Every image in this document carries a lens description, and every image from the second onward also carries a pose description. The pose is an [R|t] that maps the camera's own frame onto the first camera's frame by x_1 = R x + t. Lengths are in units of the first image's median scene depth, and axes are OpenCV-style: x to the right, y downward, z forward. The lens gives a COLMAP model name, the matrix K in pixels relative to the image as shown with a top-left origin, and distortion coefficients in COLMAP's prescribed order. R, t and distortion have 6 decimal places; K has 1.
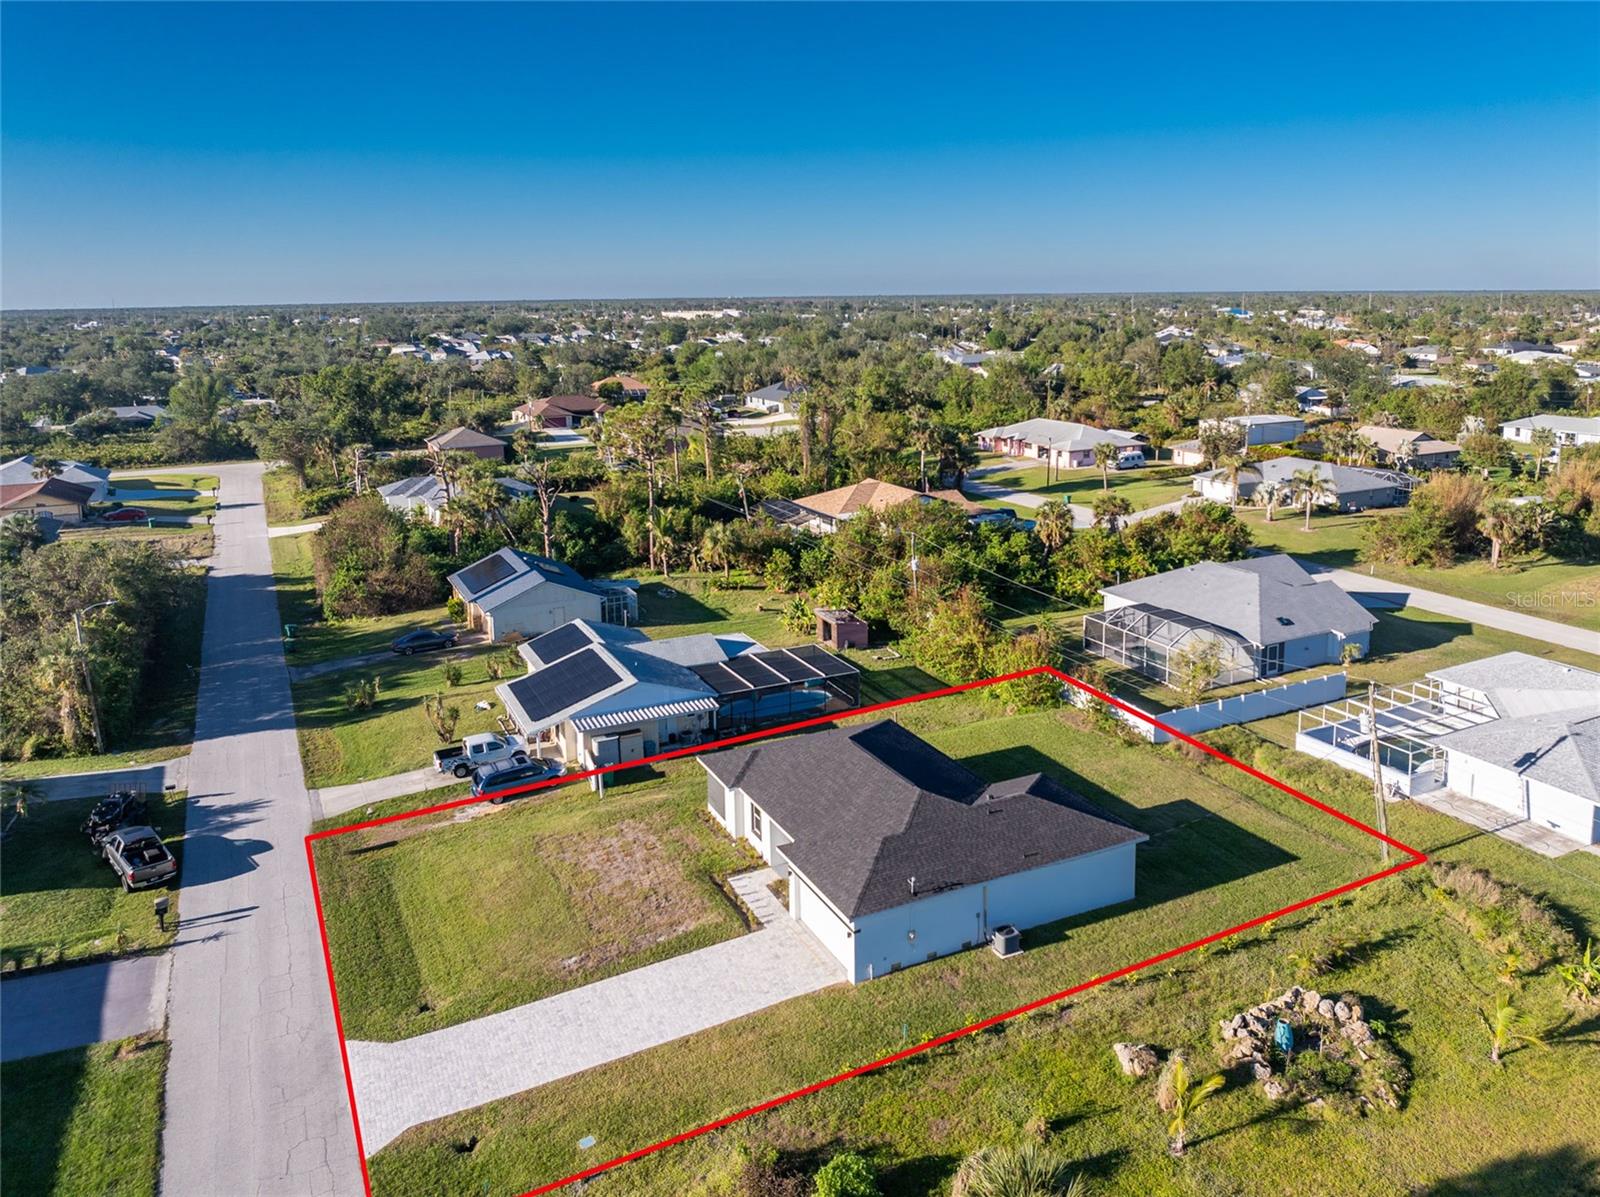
lens RADIAL K [[1134.2, 0, 829.1], [0, 1134.2, 595.9], [0, 0, 1]] dist [-0.040721, -0.001743]
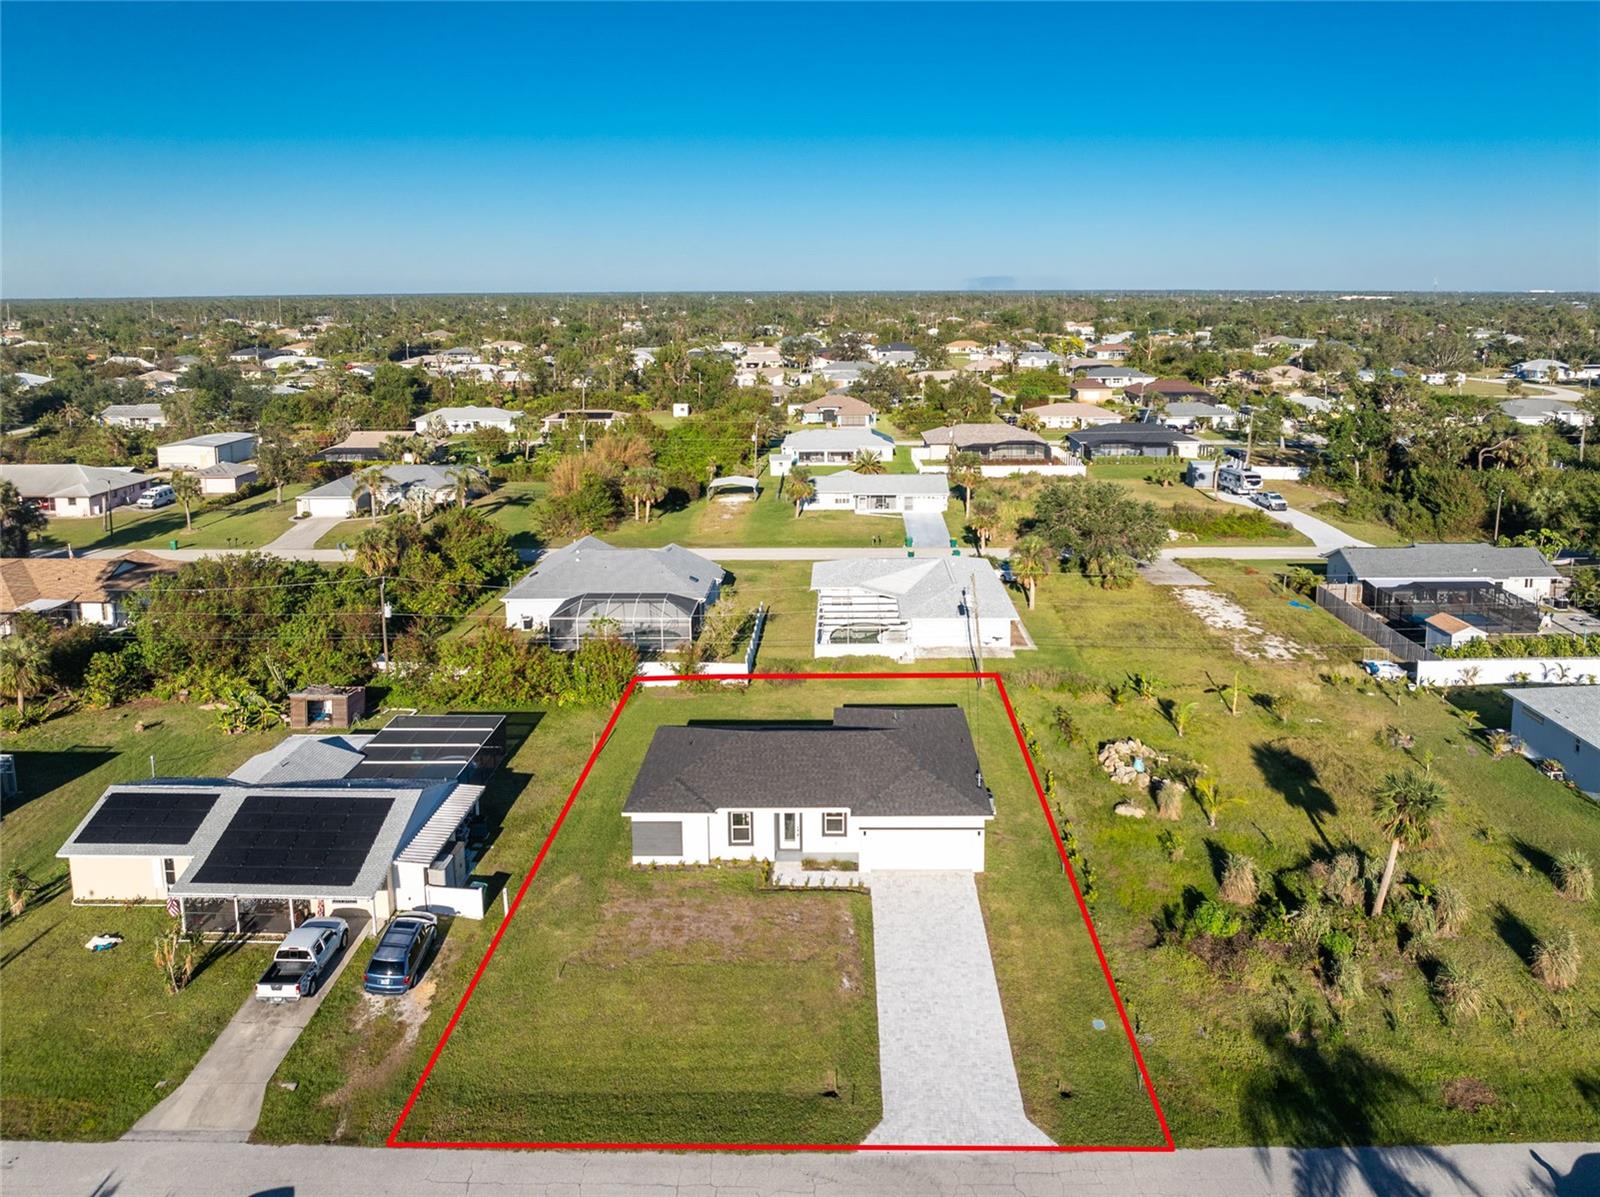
lens RADIAL K [[1134.2, 0, 829.1], [0, 1134.2, 595.9], [0, 0, 1]] dist [-0.040721, -0.001743]
pose [[0.467127, -0.220964, 0.856135, -0.762162], [0.225524, 0.966020, 0.126273, -0.105999], [-0.854945, 0.134093, 0.501087, 0.340548]]
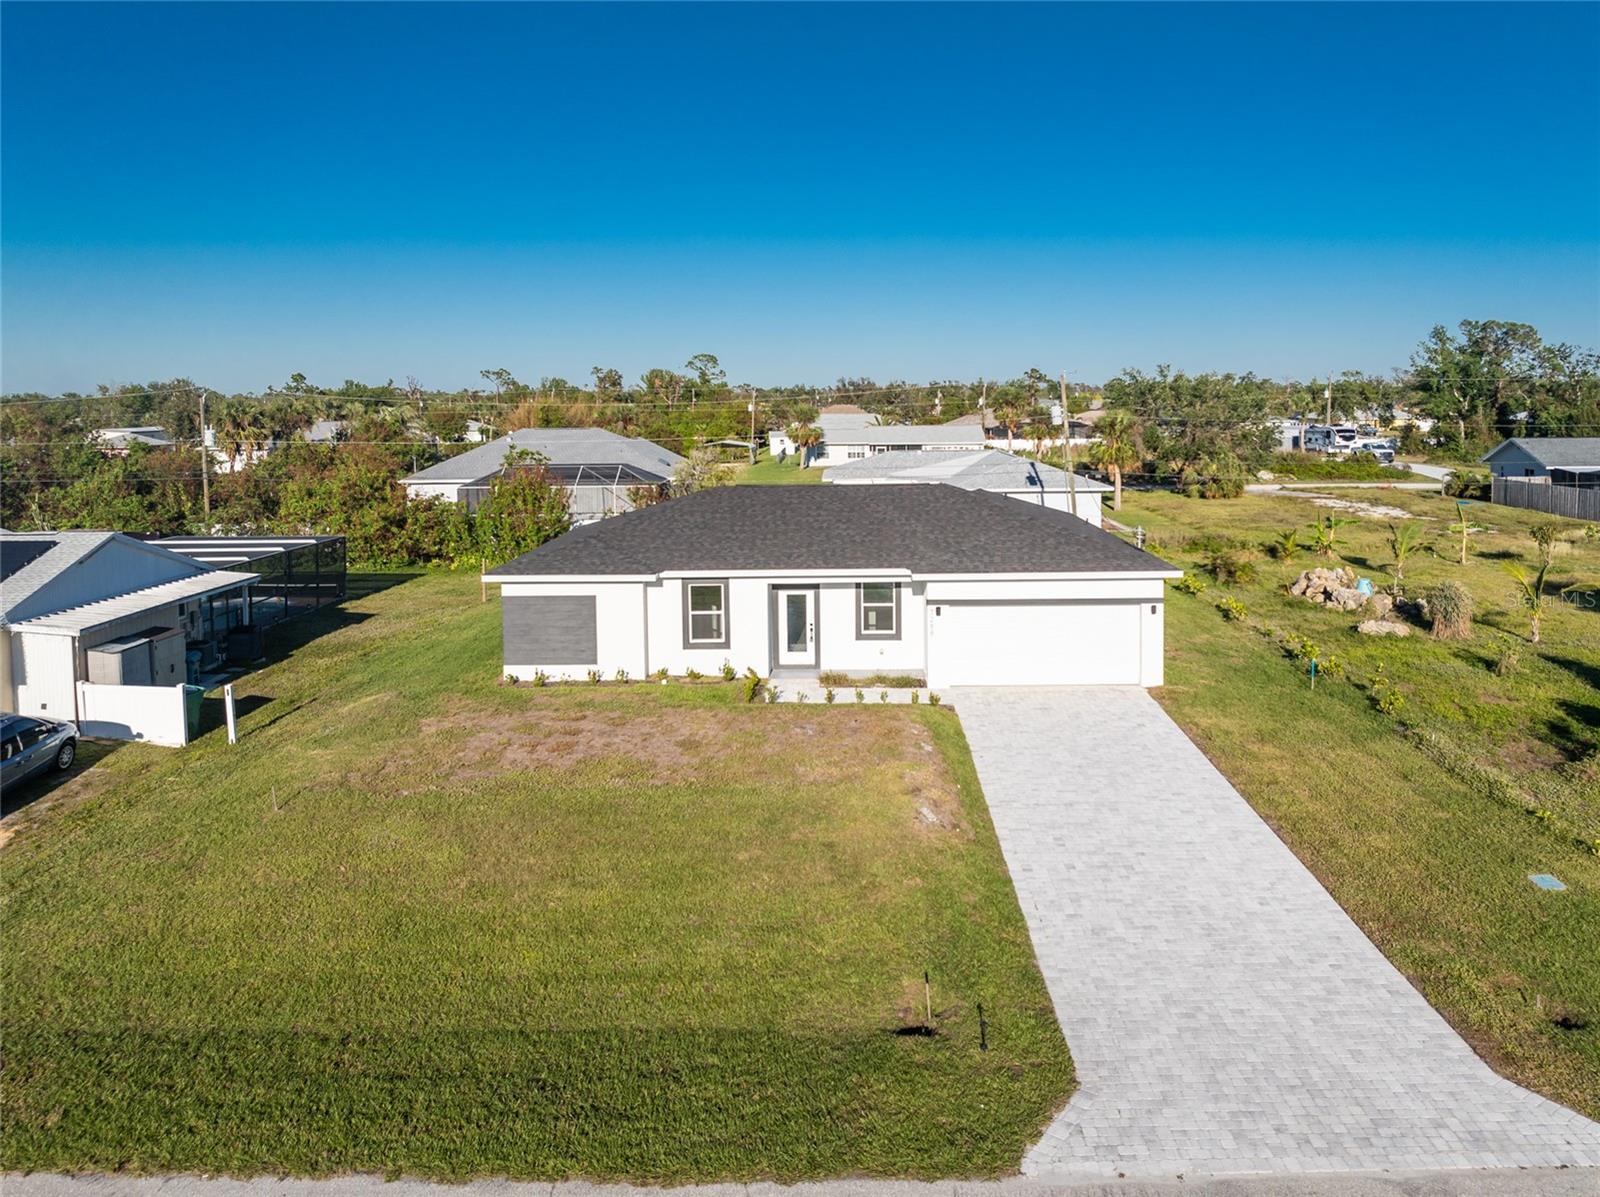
lens RADIAL K [[1134.2, 0, 829.1], [0, 1134.2, 595.9], [0, 0, 1]] dist [-0.040721, -0.001743]
pose [[0.467746, -0.136440, 0.873269, -0.460721], [0.231096, 0.972523, 0.028166, 0.163733], [-0.853117, 0.188634, 0.486424, 0.596049]]
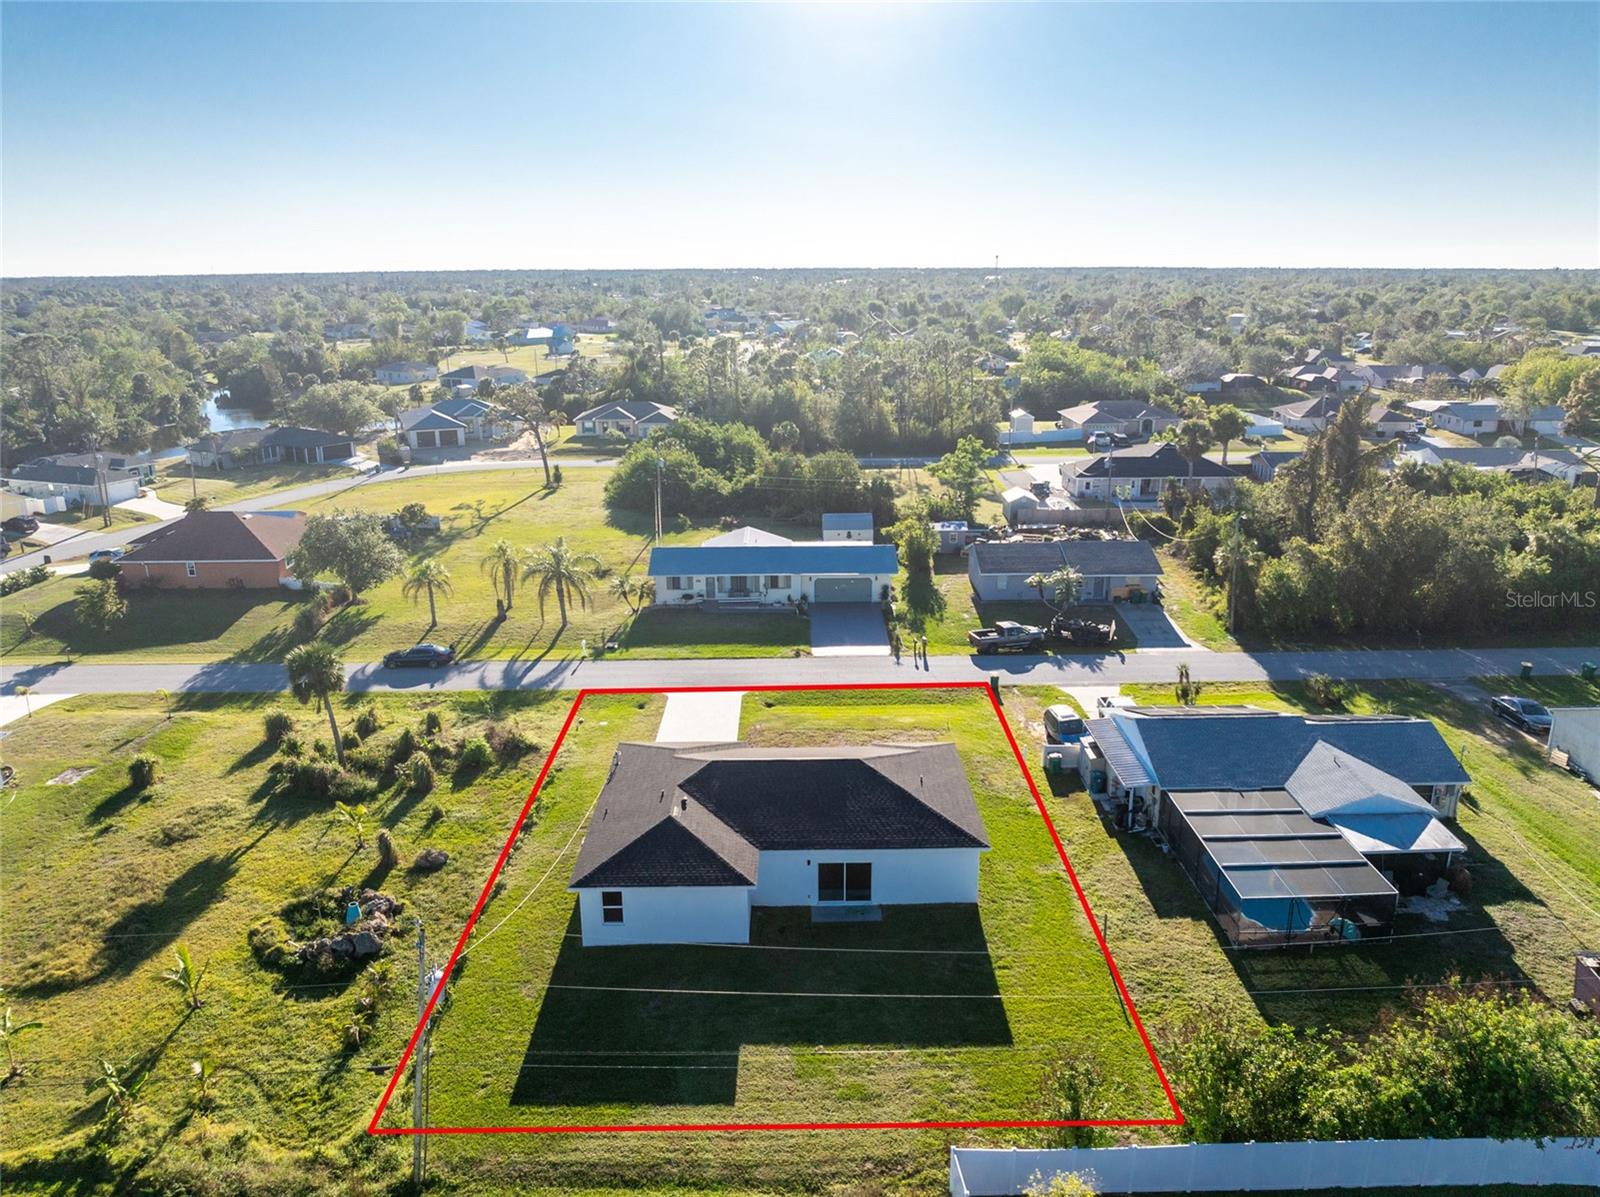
lens RADIAL K [[1134.2, 0, 829.1], [0, 1134.2, 595.9], [0, 0, 1]] dist [-0.040721, -0.001743]
pose [[-0.424900, 0.263760, -0.865962, 0.763921], [-0.220689, 0.897565, 0.381671, -0.335089], [0.877927, 0.353281, -0.323167, 1.134061]]
